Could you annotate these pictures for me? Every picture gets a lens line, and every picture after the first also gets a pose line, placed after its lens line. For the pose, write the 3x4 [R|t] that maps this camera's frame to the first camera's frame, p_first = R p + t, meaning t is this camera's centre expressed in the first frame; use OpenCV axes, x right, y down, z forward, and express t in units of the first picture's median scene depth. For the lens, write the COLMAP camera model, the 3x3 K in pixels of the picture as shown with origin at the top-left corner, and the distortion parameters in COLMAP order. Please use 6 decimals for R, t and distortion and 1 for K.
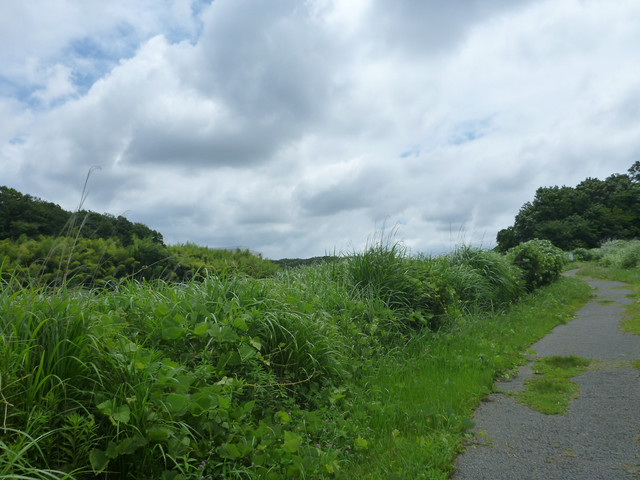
lens RADIAL K [[527.2, 0, 323.2], [0, 527.2, 238.0], [0, 0, 1]] dist [0.033328, -0.027491]
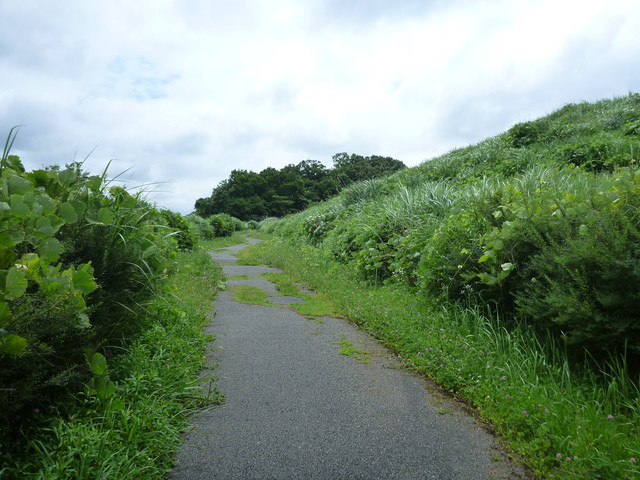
lens RADIAL K [[527.2, 0, 321.2], [0, 527.2, 243.8], [0, 0, 1]] dist [0.033328, -0.027491]
pose [[0.846562, 0.053914, 0.529553, -0.081059], [-0.095069, 0.994176, 0.050763, -0.005578], [-0.523732, -0.093318, 0.846757, -0.219317]]
